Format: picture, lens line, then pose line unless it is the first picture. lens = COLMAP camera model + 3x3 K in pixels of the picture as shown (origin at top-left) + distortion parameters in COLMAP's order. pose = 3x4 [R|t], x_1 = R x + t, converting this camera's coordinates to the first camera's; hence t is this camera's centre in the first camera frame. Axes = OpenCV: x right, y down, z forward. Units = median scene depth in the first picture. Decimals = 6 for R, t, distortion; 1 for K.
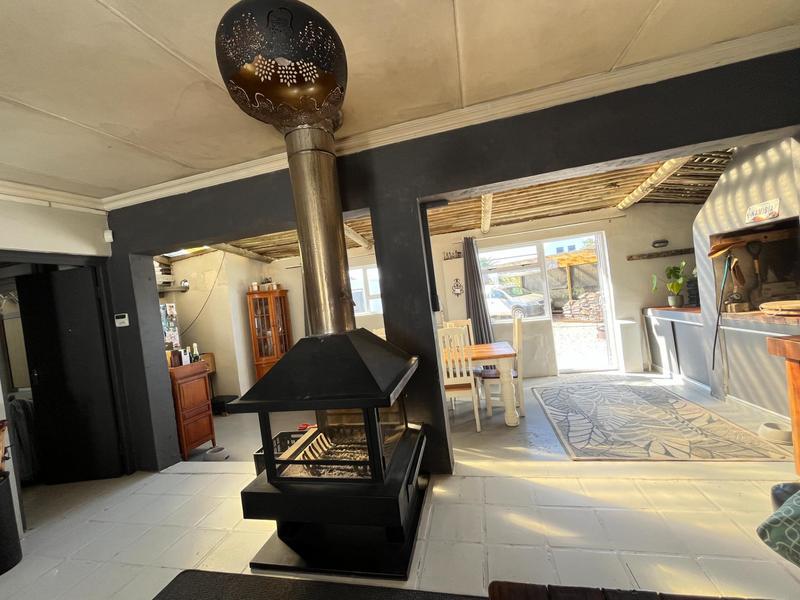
lens RADIAL K [[324.2, 0, 398.5], [0, 324.2, 301.8], [0, 0, 1]] dist [-0.001447, -0.000571]
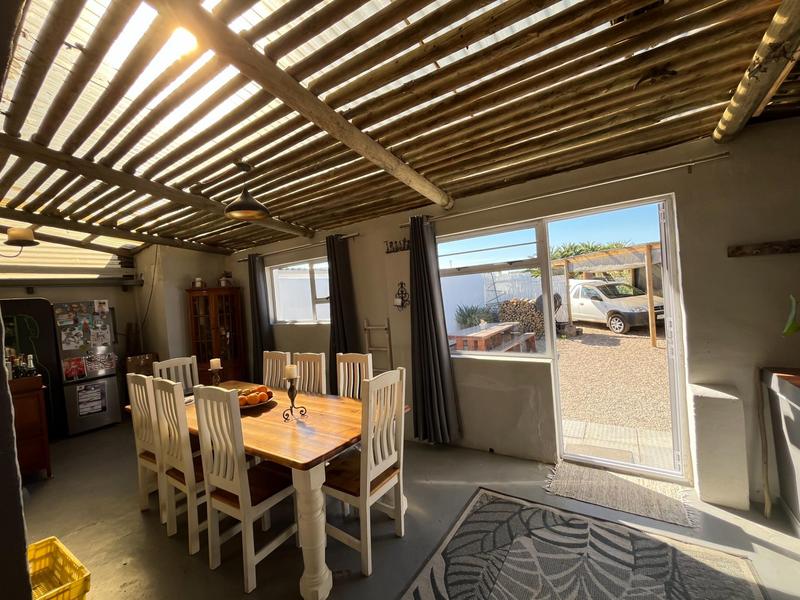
lens RADIAL K [[324.2, 0, 400.2], [0, 324.2, 301.9], [0, 0, 1]] dist [-0.001447, -0.000571]
pose [[0.937815, 0.053271, -0.343024, 0.505103], [-0.038449, 0.998015, 0.049870, -0.080675], [0.345000, -0.033579, 0.938002, 0.489393]]
